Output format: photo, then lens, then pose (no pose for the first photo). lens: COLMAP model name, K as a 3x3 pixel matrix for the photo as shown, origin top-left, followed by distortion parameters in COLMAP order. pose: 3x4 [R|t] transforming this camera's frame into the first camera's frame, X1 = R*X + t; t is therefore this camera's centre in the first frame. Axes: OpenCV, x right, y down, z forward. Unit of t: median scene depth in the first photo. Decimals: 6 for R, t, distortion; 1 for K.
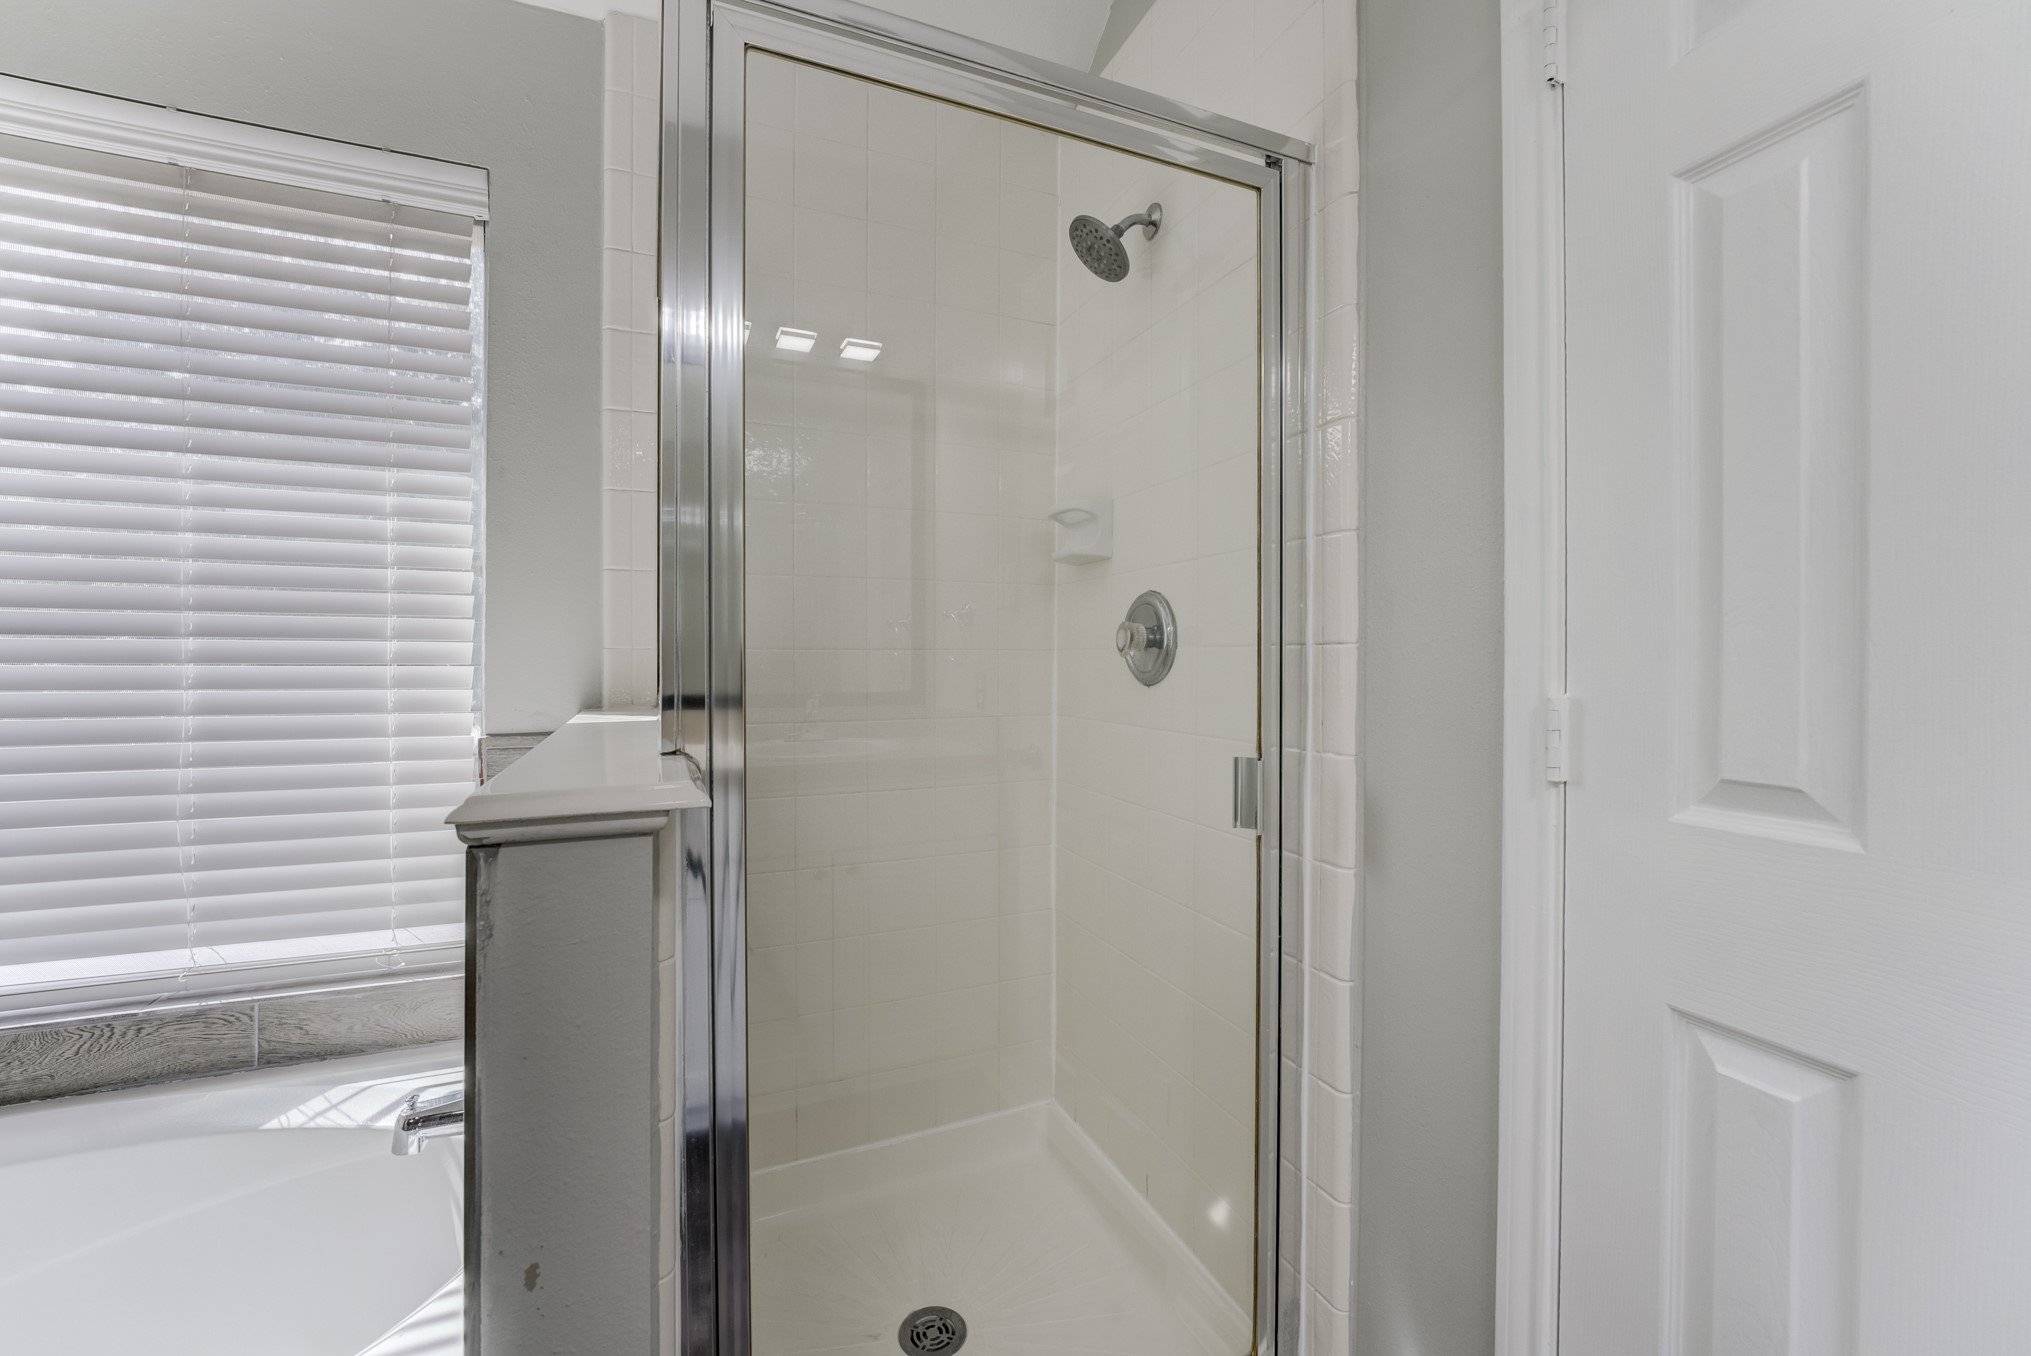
lens RADIAL K [[816.3, 0, 1015.5], [0, 816.3, 678.0], [0, 0, 1]] dist [-0.000312, 0.000145]
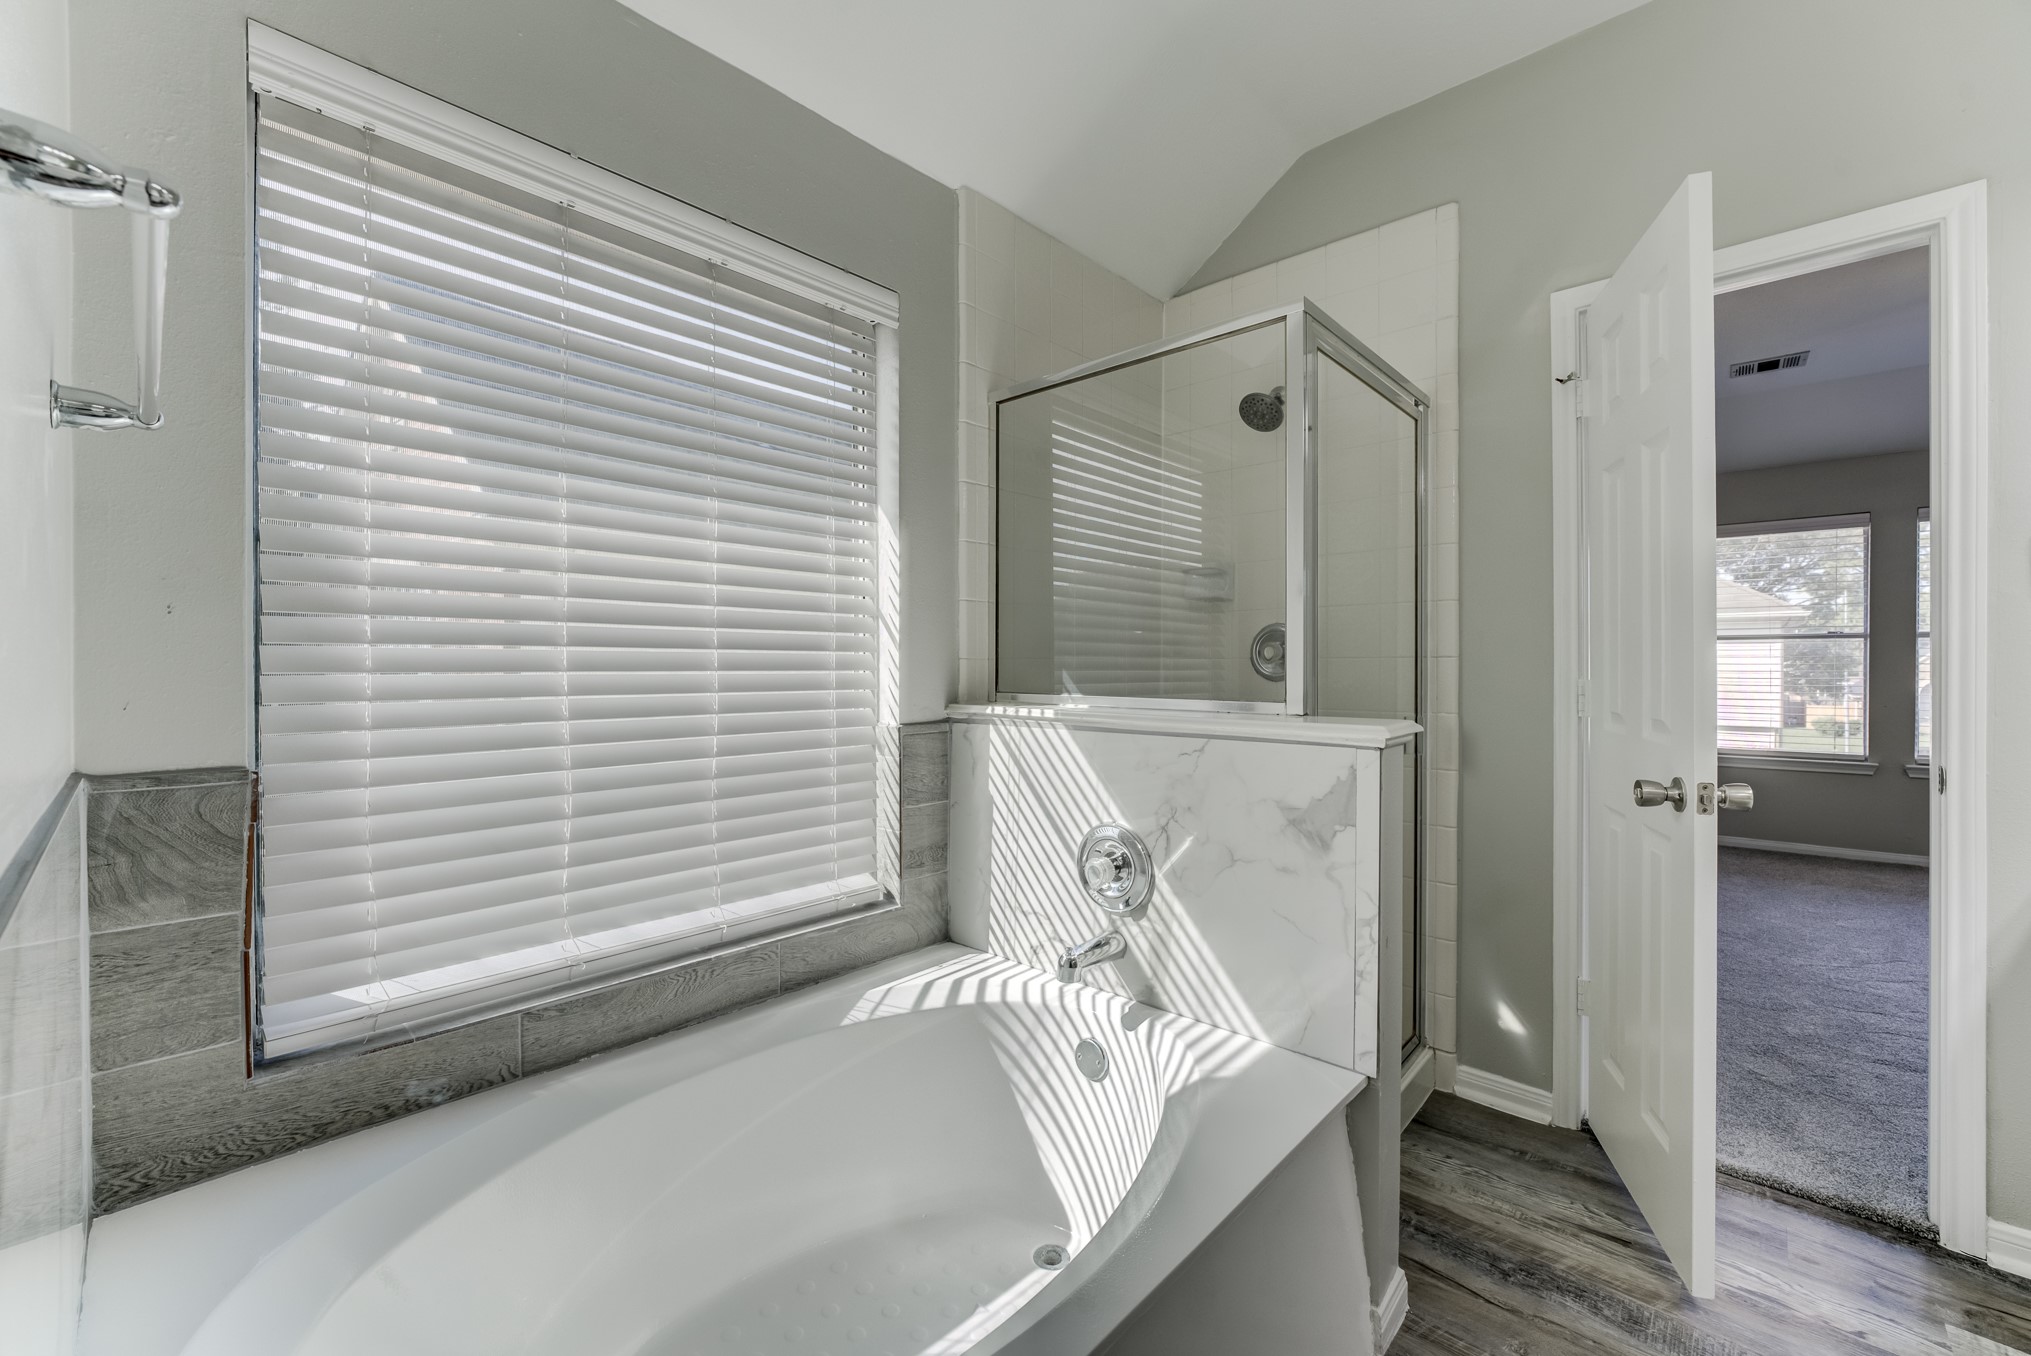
lens RADIAL K [[824.1, 0, 1011.6], [0, 824.1, 670.6], [0, 0, 1]] dist [0.000530, 0.000338]
pose [[0.897020, 0.001430, 0.441987, -1.152109], [-0.000800, 0.999998, -0.001612, -0.016318], [-0.441989, 0.001093, 0.897020, -0.286053]]
